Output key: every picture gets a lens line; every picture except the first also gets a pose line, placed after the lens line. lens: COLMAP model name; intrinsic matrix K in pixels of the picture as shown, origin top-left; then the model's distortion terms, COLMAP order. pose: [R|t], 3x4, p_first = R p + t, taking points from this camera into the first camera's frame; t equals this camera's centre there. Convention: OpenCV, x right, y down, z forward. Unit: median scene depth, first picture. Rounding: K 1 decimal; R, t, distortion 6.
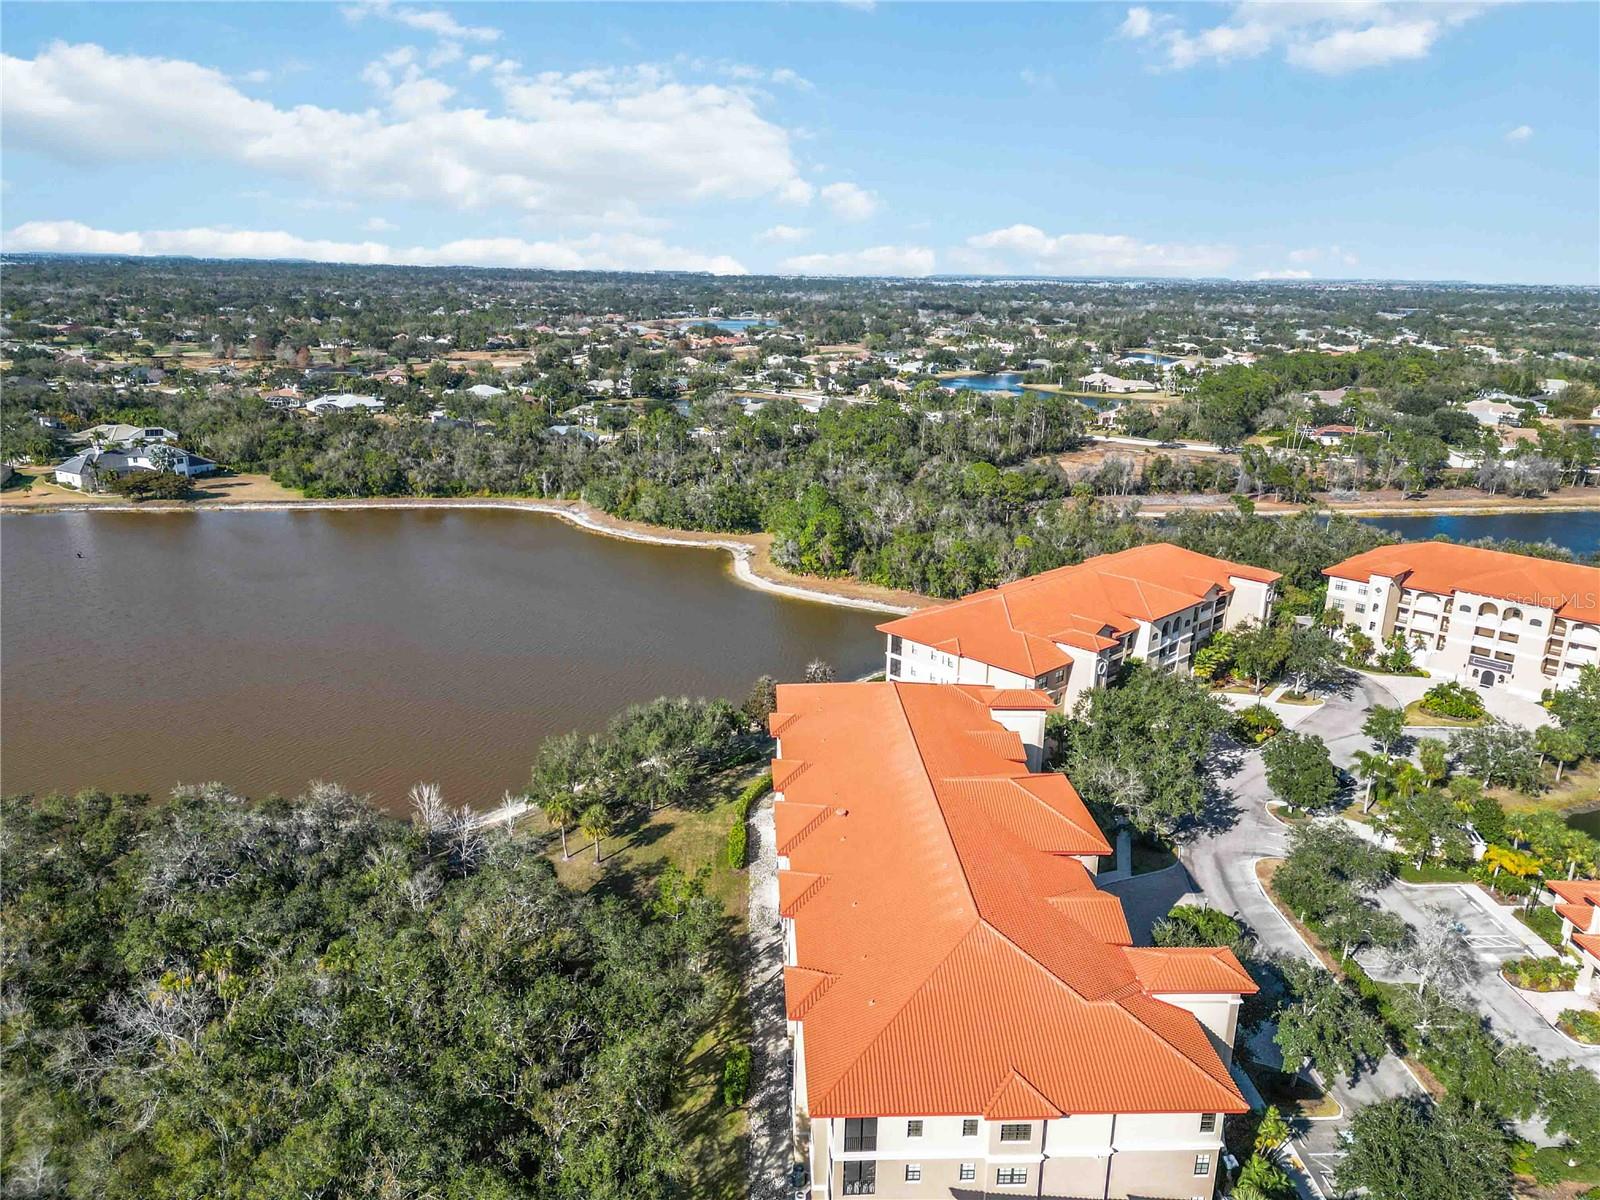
lens RADIAL K [[1113.7, 0, 802.2], [0, 1113.7, 587.6], [0, 0, 1]] dist [0.077400, -0.072735]
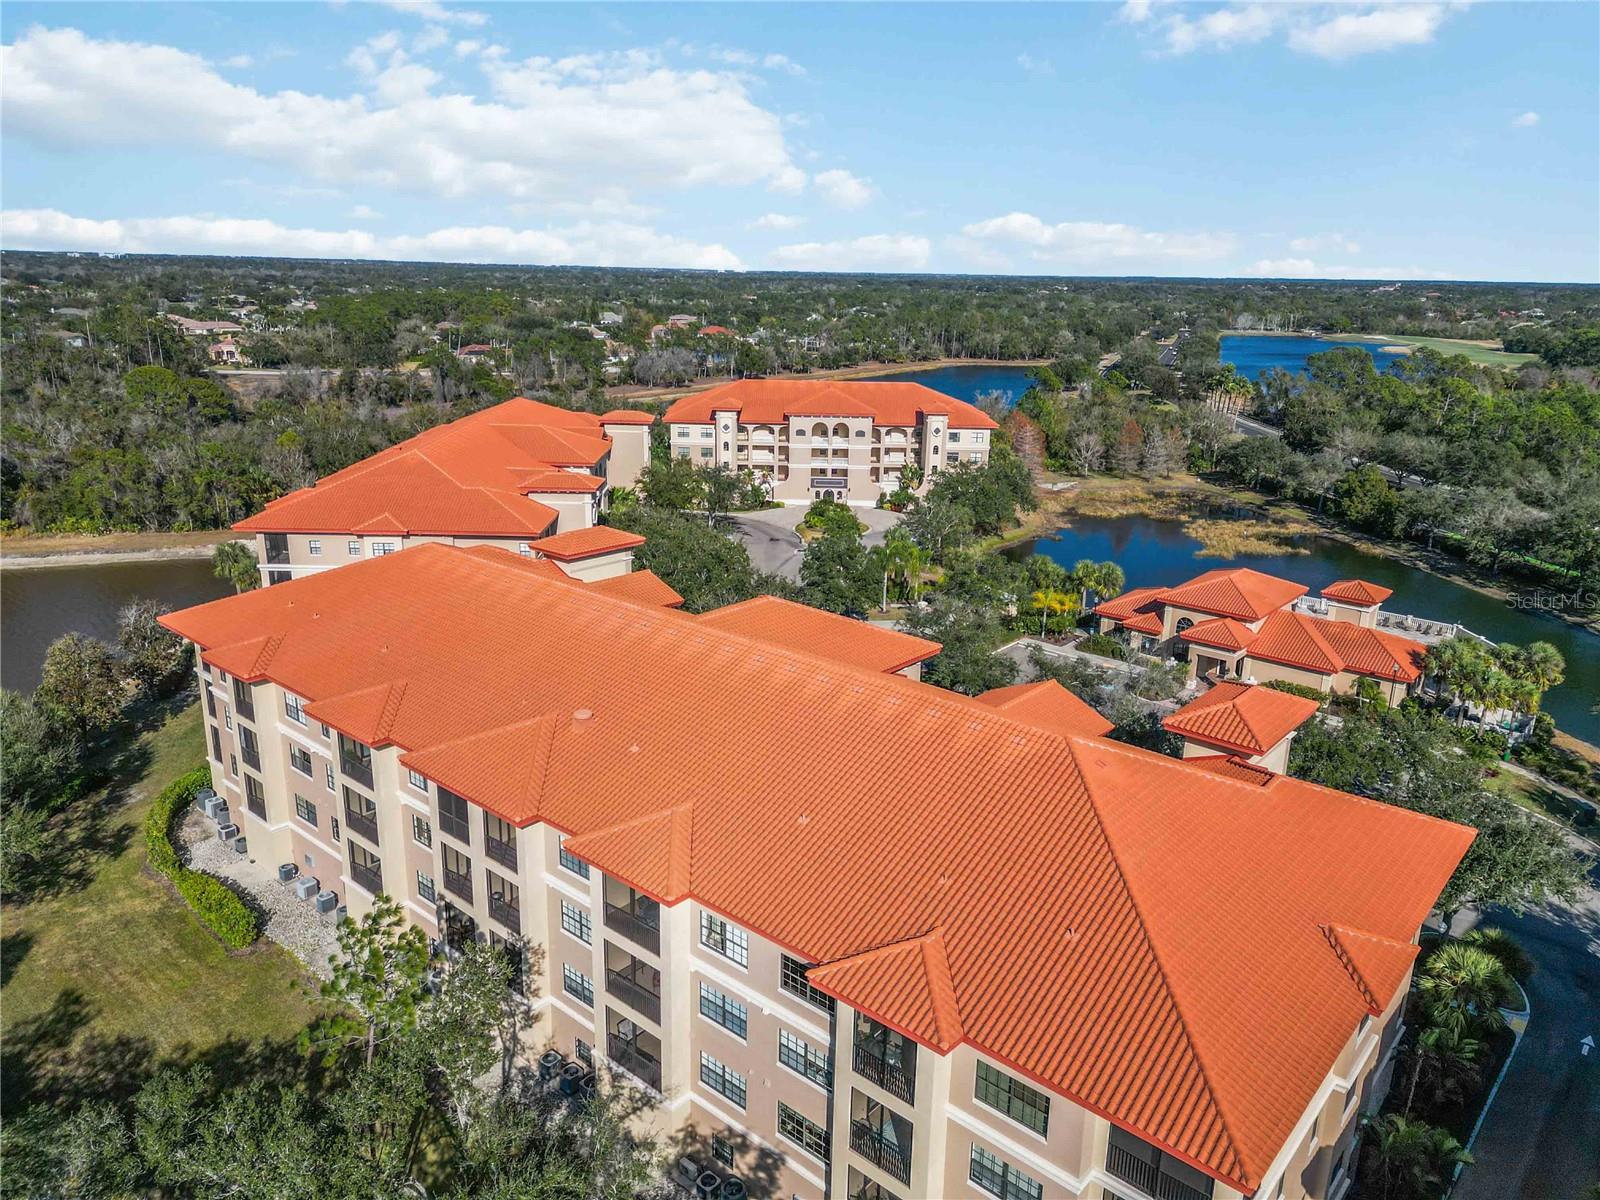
lens RADIAL K [[1113.7, 0, 800.5], [0, 1113.7, 599.1], [0, 0, 1]] dist [0.077400, -0.072735]
pose [[0.686883, -0.206579, 0.696791, -0.144762], [0.190376, 0.976418, 0.101812, 0.063089], [-0.701391, 0.062719, 0.710012, 0.303545]]
